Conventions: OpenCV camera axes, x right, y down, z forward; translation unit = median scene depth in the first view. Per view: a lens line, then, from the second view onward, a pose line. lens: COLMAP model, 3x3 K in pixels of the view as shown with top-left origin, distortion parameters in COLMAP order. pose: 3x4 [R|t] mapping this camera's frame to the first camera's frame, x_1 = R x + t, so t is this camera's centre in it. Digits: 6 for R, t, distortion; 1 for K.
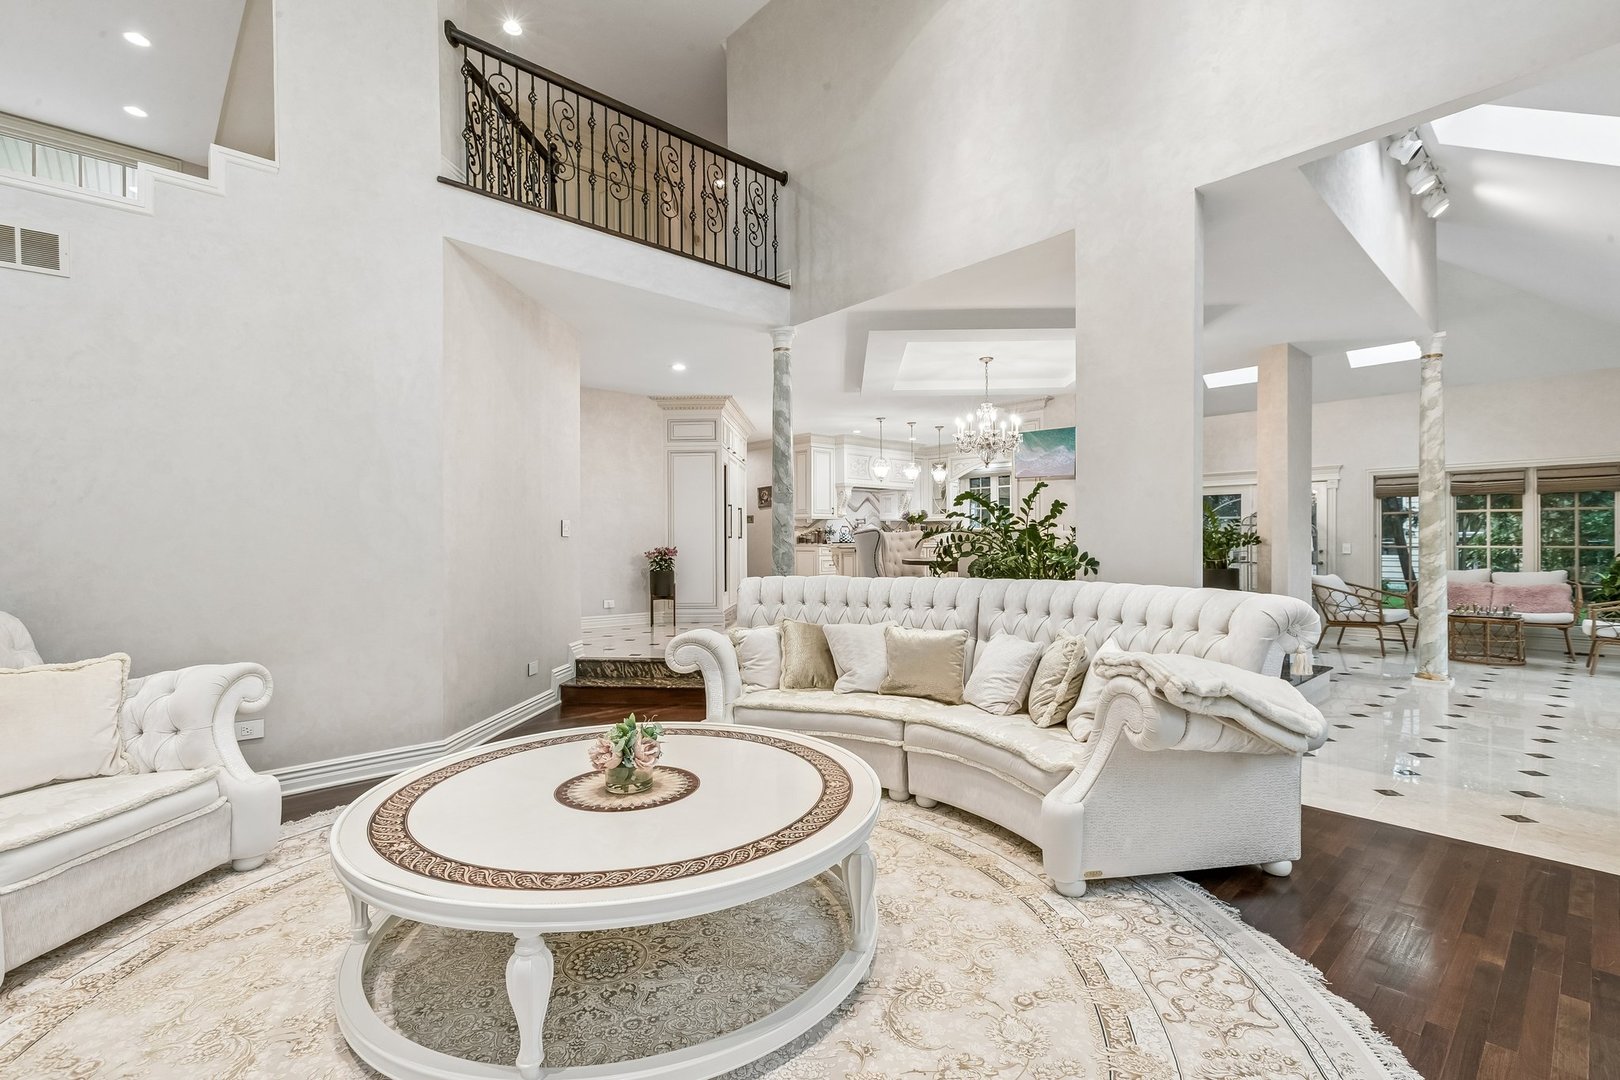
lens RADIAL K [[734.2, 0, 808.2], [0, 734.2, 545.2], [0, 0, 1]] dist [0.007141, -0.000007]
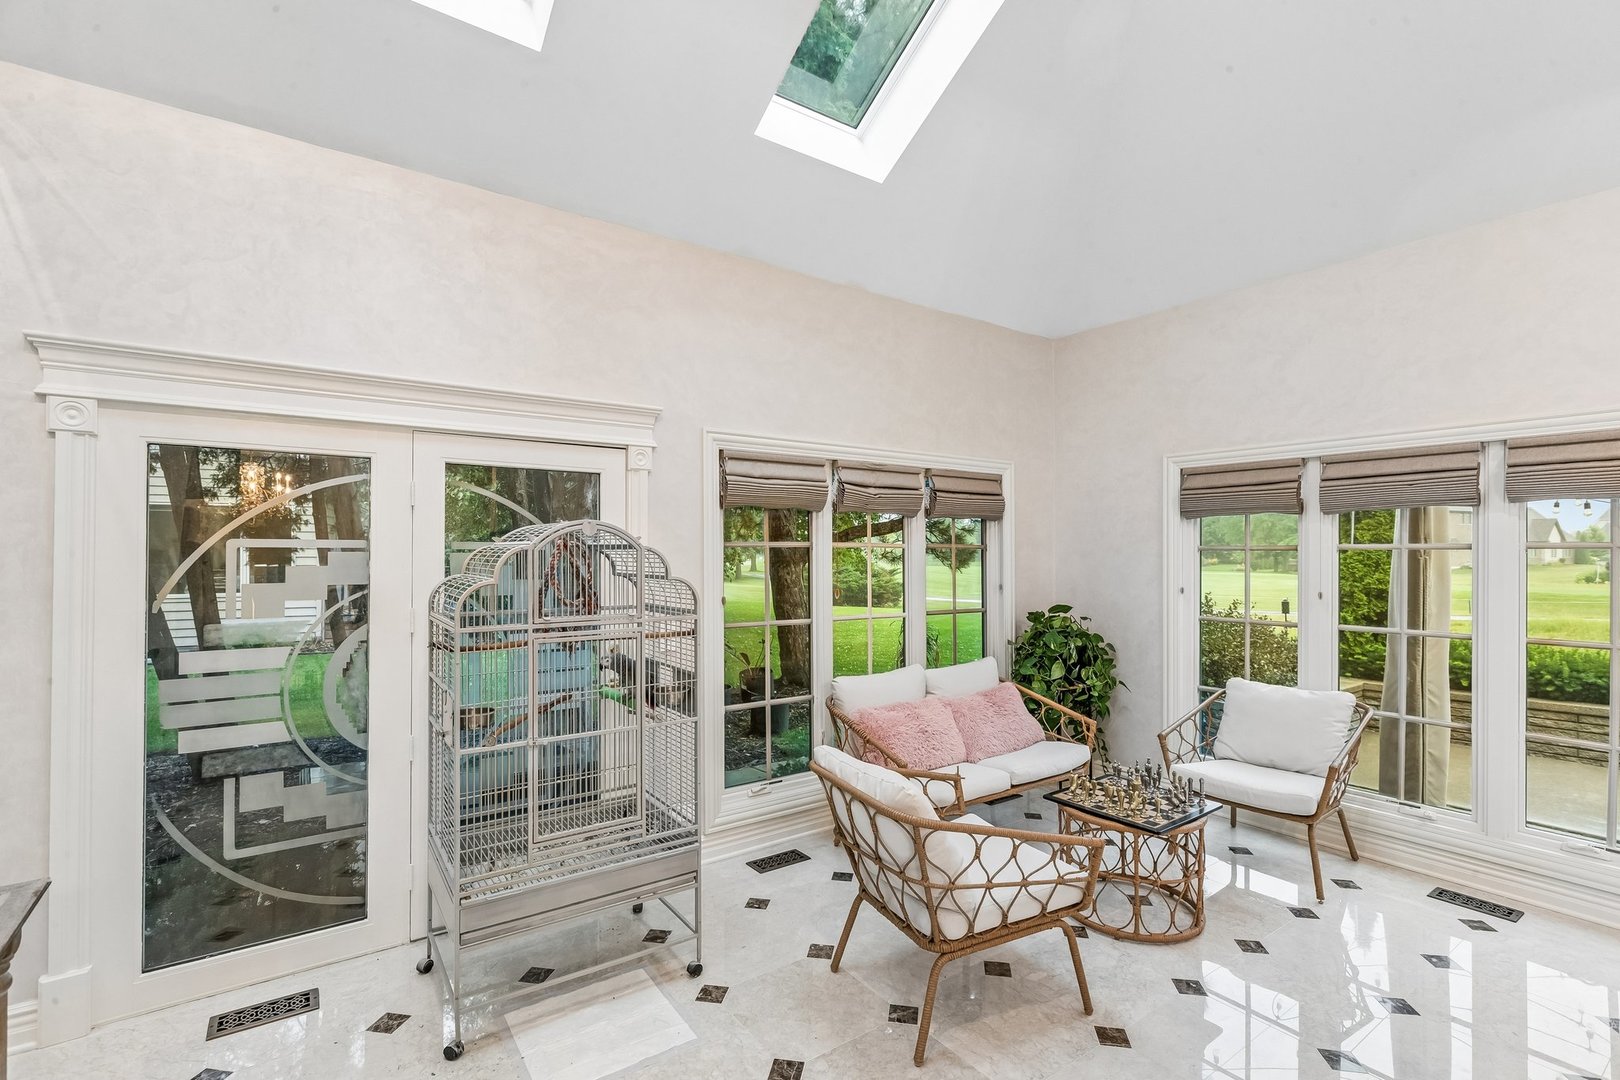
lens RADIAL K [[734.2, 0, 808.2], [0, 734.2, 545.2], [0, 0, 1]] dist [0.007141, -0.000007]
pose [[0.135863, 0.014650, 0.990619, 0.406006], [0.005529, 0.999864, -0.015545, -0.037906], [-0.990712, 0.007589, 0.135764, 0.964155]]
